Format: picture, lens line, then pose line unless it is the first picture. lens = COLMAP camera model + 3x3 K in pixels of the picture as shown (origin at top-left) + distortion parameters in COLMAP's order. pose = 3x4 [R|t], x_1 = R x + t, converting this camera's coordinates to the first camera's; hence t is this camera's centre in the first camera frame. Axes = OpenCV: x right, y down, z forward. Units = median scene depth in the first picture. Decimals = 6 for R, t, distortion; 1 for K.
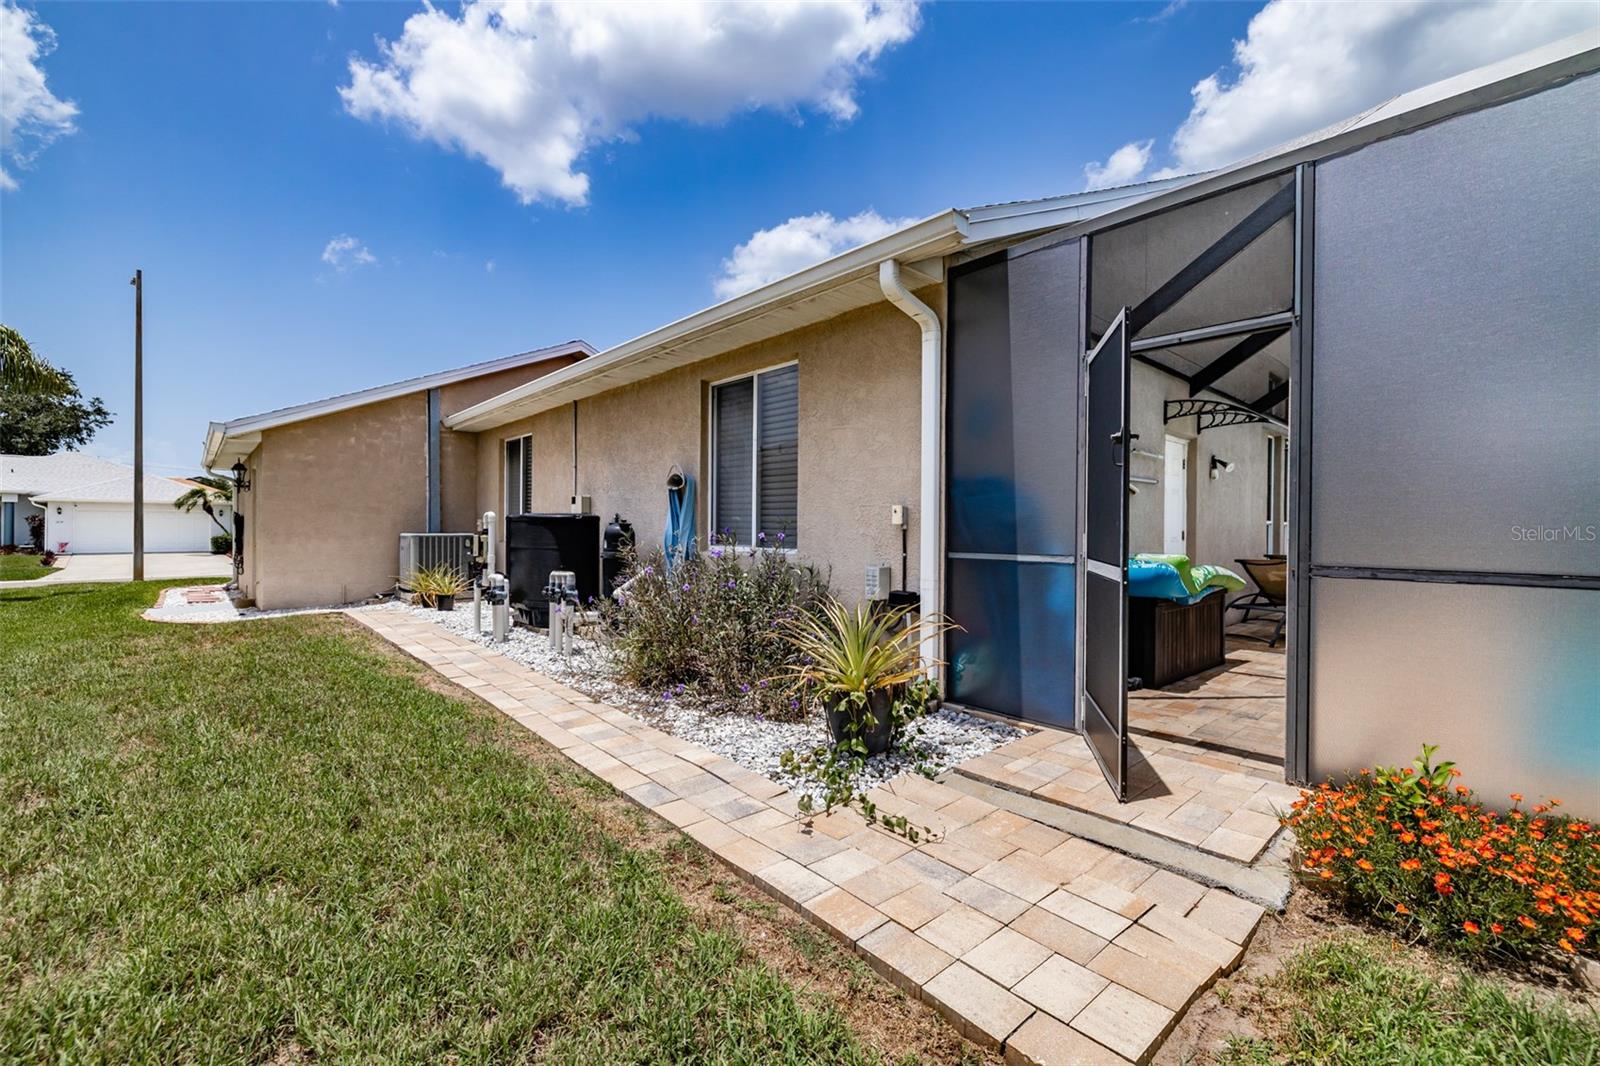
lens RADIAL K [[682.5, 0, 794.4], [0, 682.5, 533.6], [0, 0, 1]] dist [-0.010386, -0.001041]
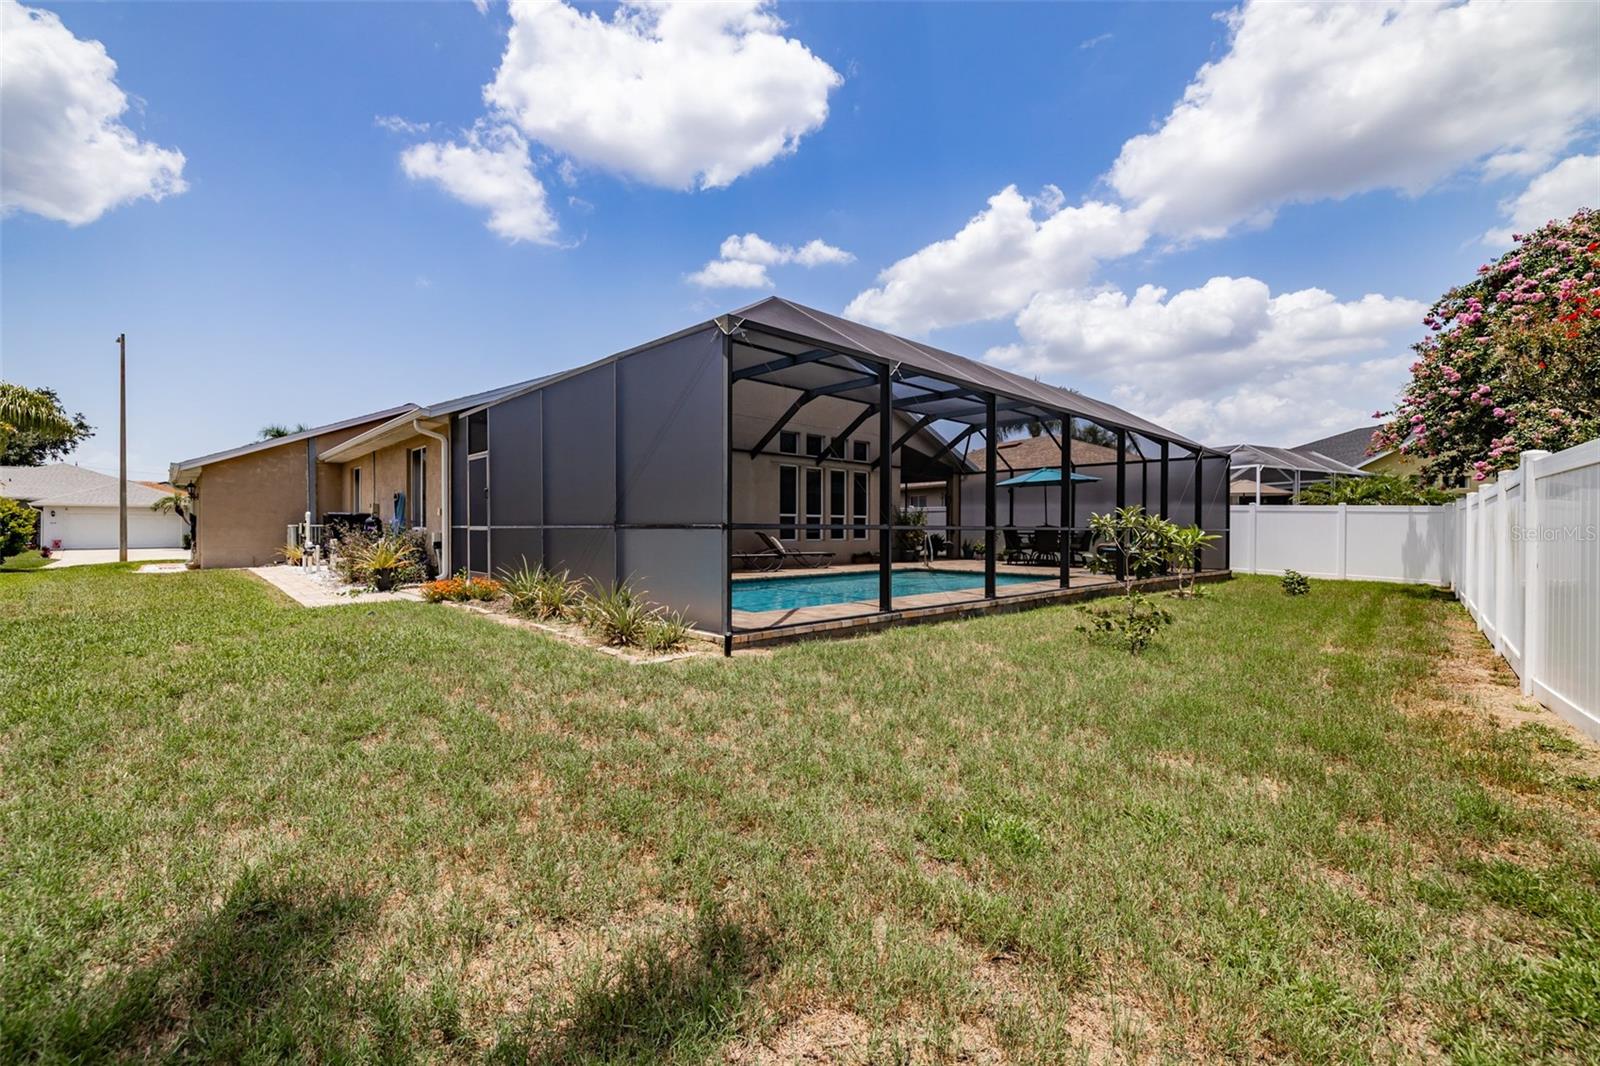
lens RADIAL K [[682.5, 0, 810.9], [0, 682.5, 530.6], [0, 0, 1]] dist [-0.010386, -0.001041]
pose [[0.999469, -0.005581, 0.032088, 0.371568], [0.005728, 0.999973, -0.004499, 0.015903], [-0.032062, 0.004680, 0.999475, -0.405185]]
